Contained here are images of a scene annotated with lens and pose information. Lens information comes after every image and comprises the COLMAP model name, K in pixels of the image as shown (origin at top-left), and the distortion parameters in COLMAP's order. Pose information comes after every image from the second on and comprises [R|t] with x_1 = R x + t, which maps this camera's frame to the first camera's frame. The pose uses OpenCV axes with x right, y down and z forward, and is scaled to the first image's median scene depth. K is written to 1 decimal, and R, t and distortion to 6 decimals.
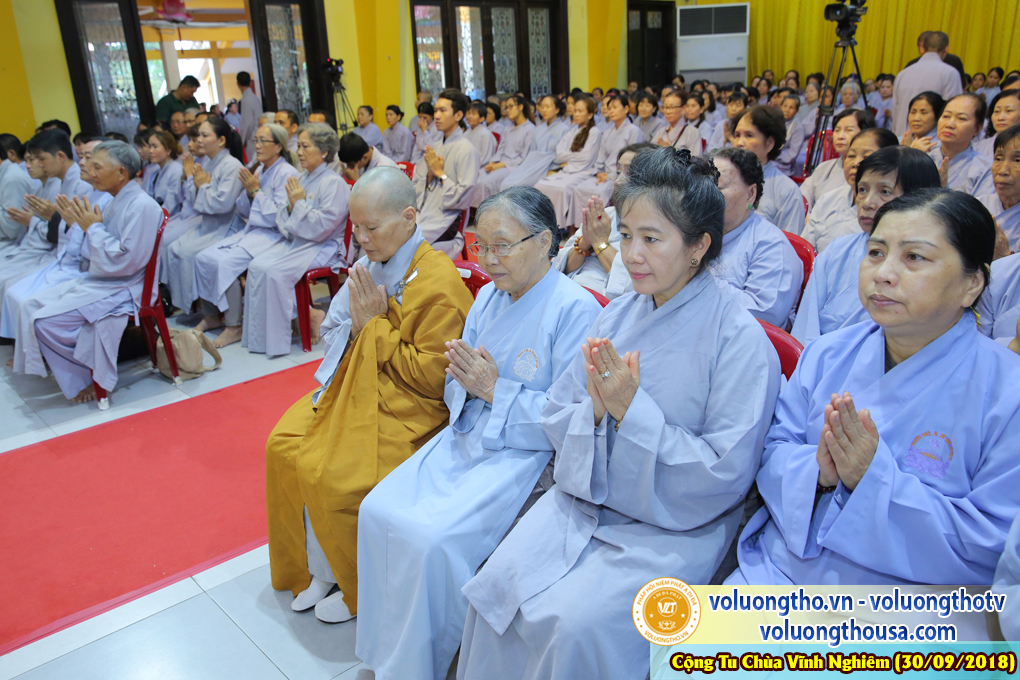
lens RADIAL K [[832.0, 0, 510.4], [0, 832.0, 299.5], [0, 0, 1]] dist [0.005953, 0.004046]
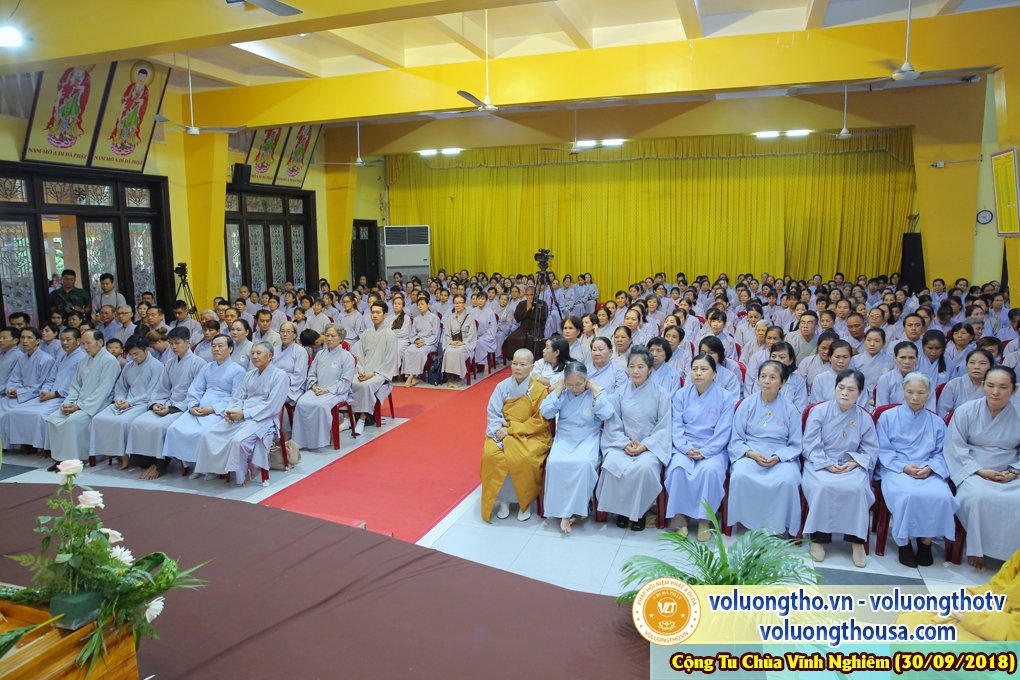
lens RADIAL K [[695.1, 0, 513.7], [0, 695.1, 339.7], [0, 0, 1]] dist [-0.110199, 0.079981]
pose [[0.879166, -0.034419, 0.475272, -0.212388], [0.098211, 0.989063, -0.110045, 0.009686], [-0.466286, 0.143424, 0.872930, -0.174283]]
